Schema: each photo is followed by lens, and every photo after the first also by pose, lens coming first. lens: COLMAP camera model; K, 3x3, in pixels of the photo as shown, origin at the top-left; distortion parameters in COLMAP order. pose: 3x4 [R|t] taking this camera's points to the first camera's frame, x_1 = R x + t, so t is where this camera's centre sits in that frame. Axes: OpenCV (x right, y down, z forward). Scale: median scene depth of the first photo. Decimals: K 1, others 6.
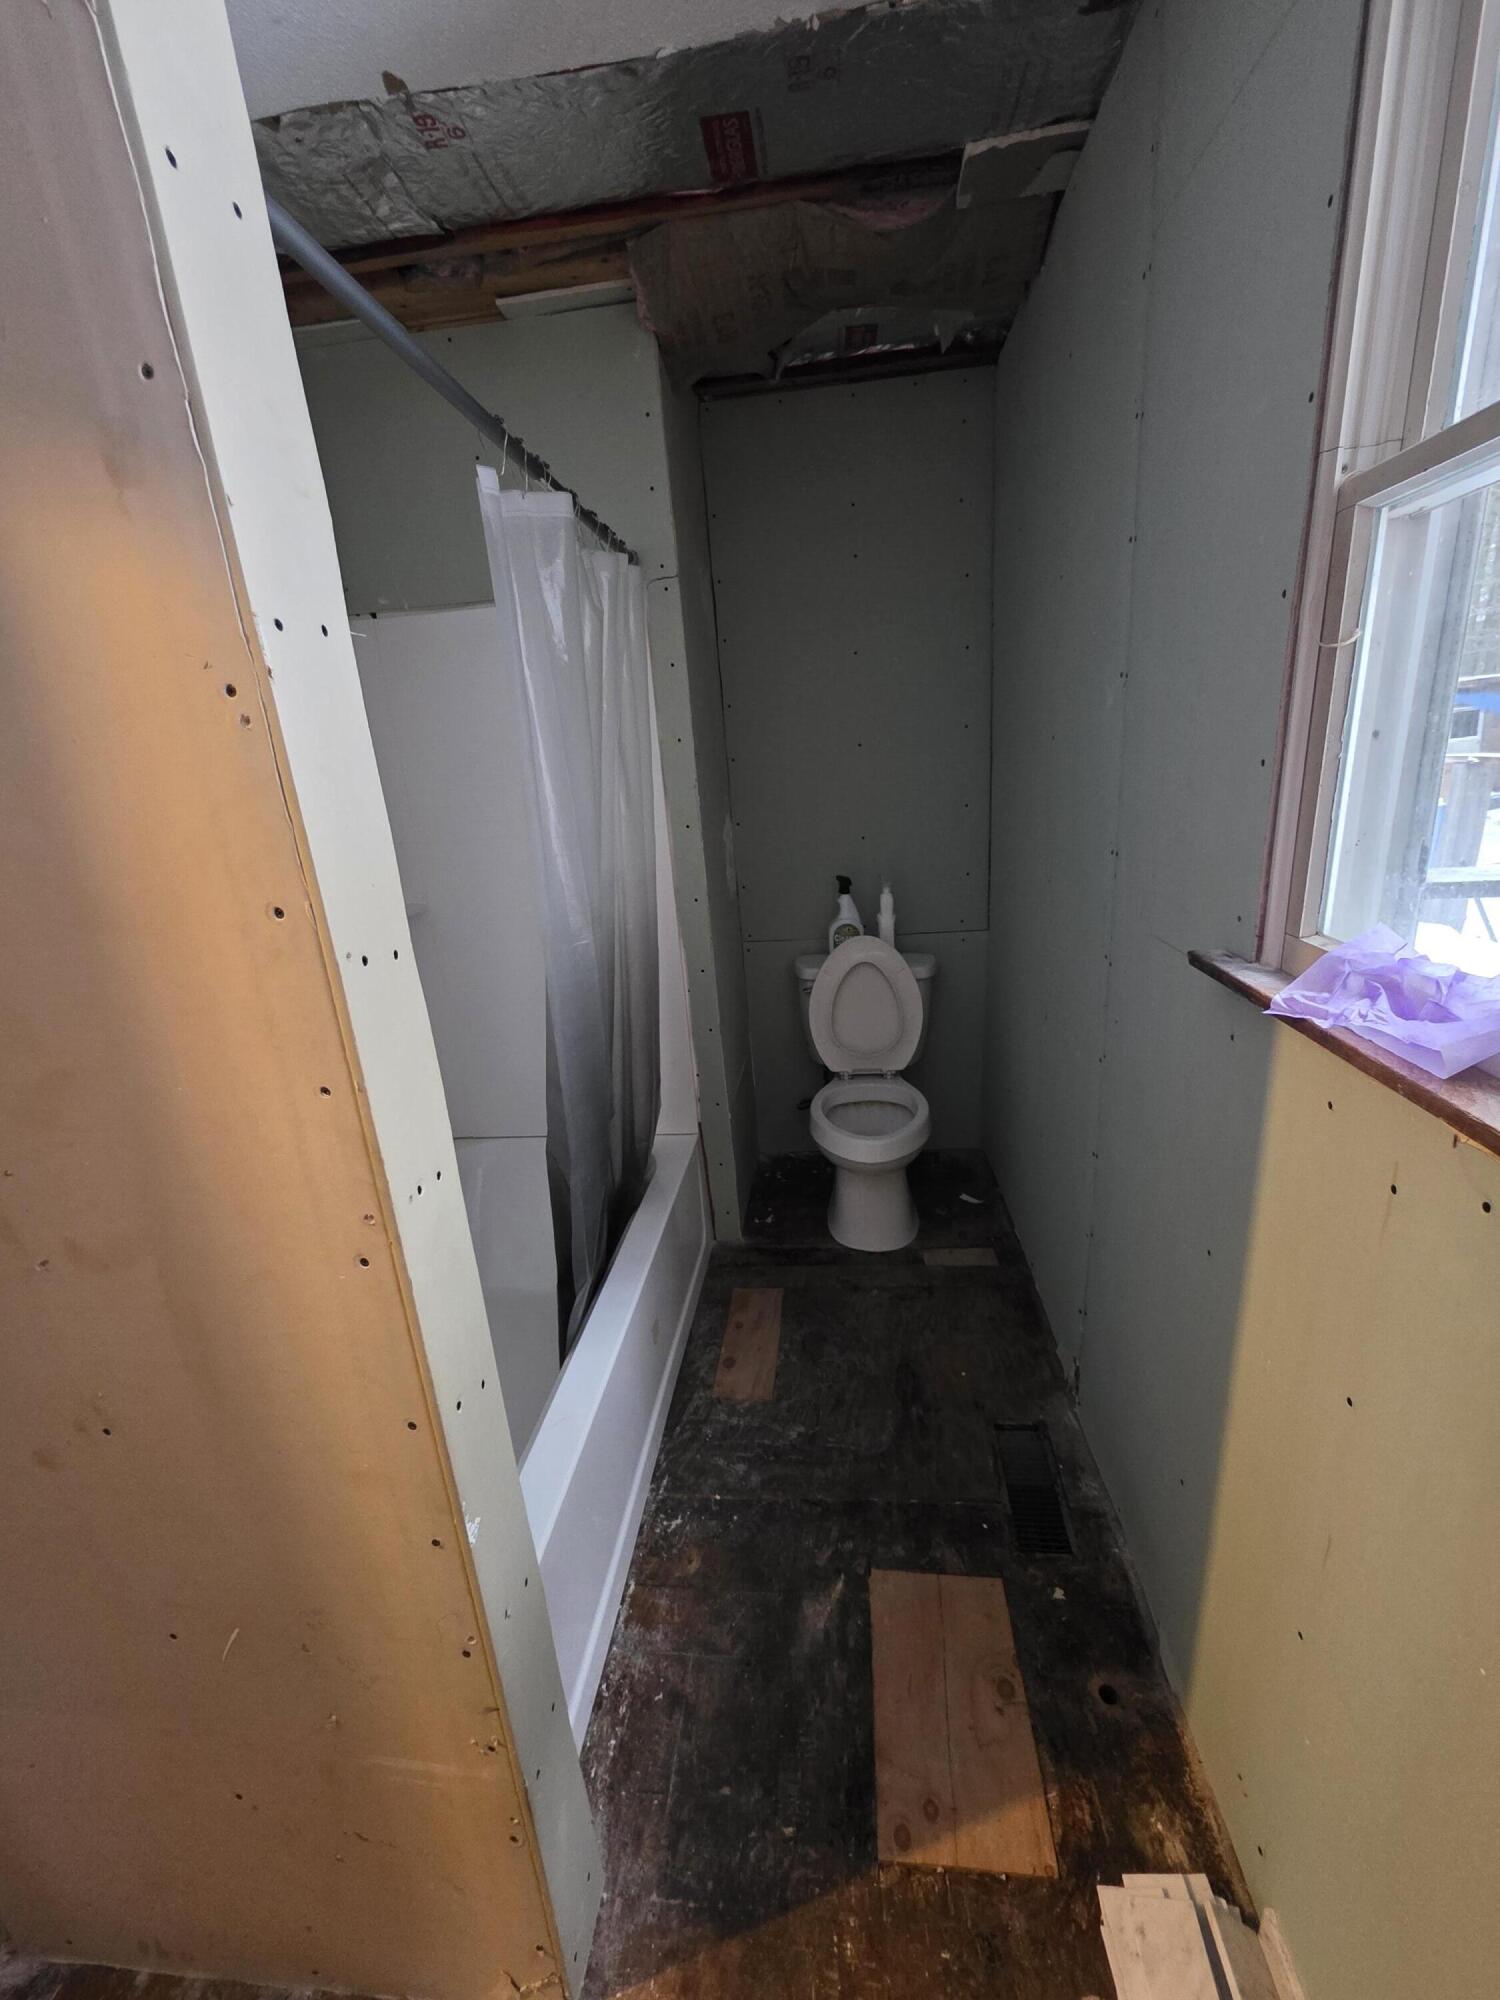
lens RADIAL K [[799.1, 0, 749.9], [0, 799.1, 1005.8], [0, 0, 1]] dist [-0.001304, 0.000213]
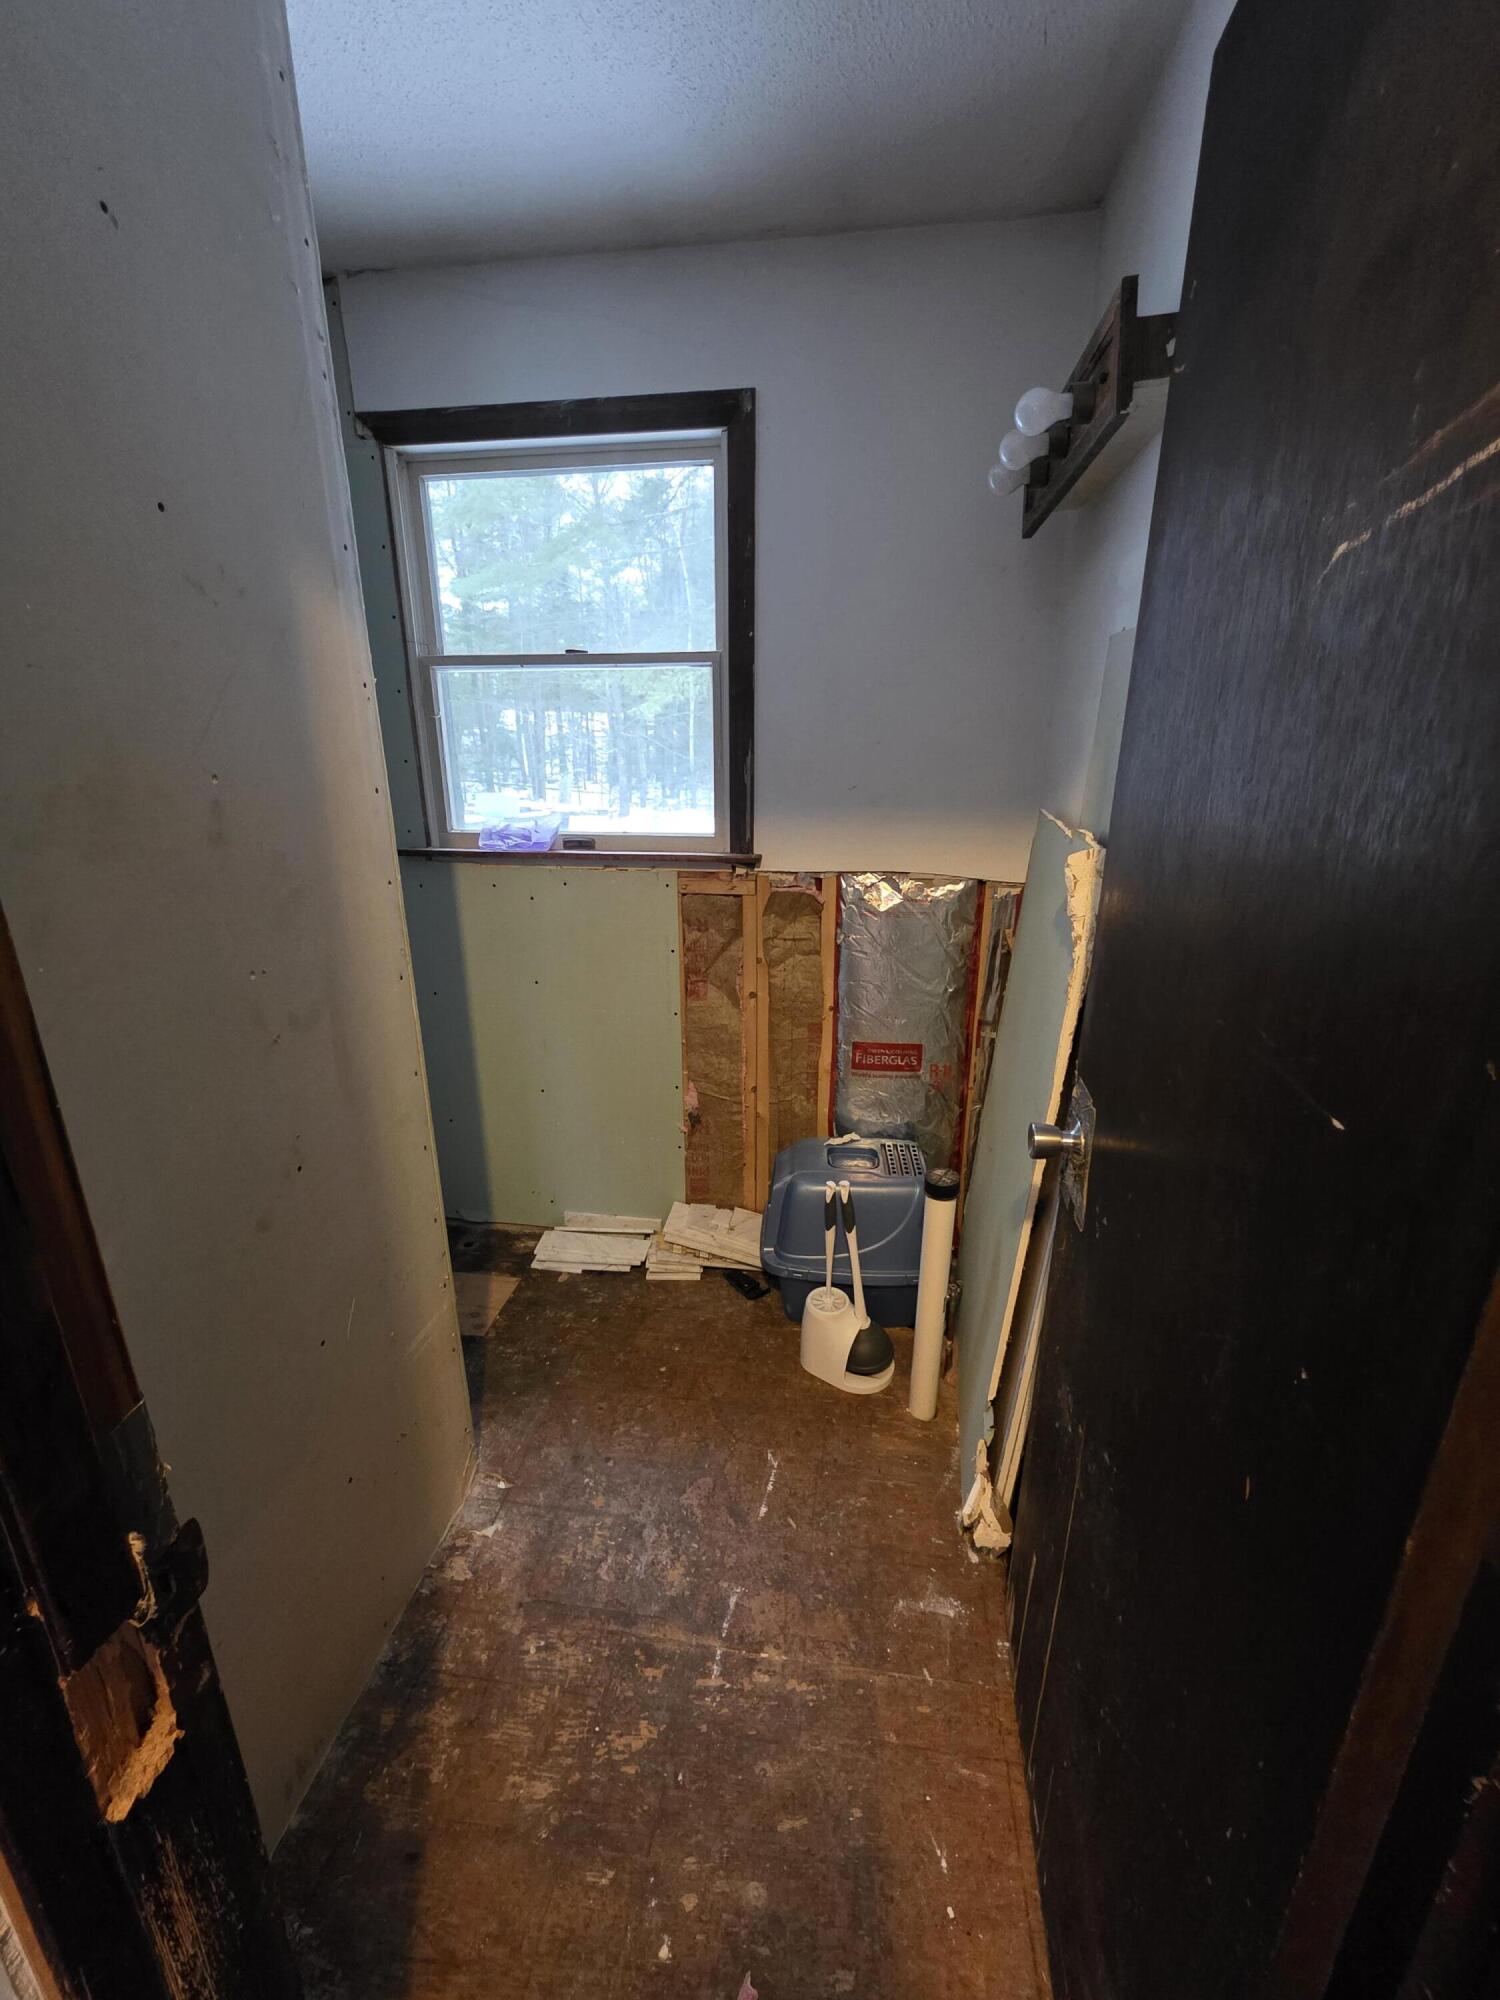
lens RADIAL K [[799.1, 0, 751.5], [0, 799.1, 1000.8], [0, 0, 1]] dist [-0.001304, 0.000213]
pose [[0.024199, -0.220650, 0.975053, -1.521936], [0.294474, 0.933639, 0.203970, 0.144967], [-0.955353, 0.282191, 0.087569, 0.015505]]
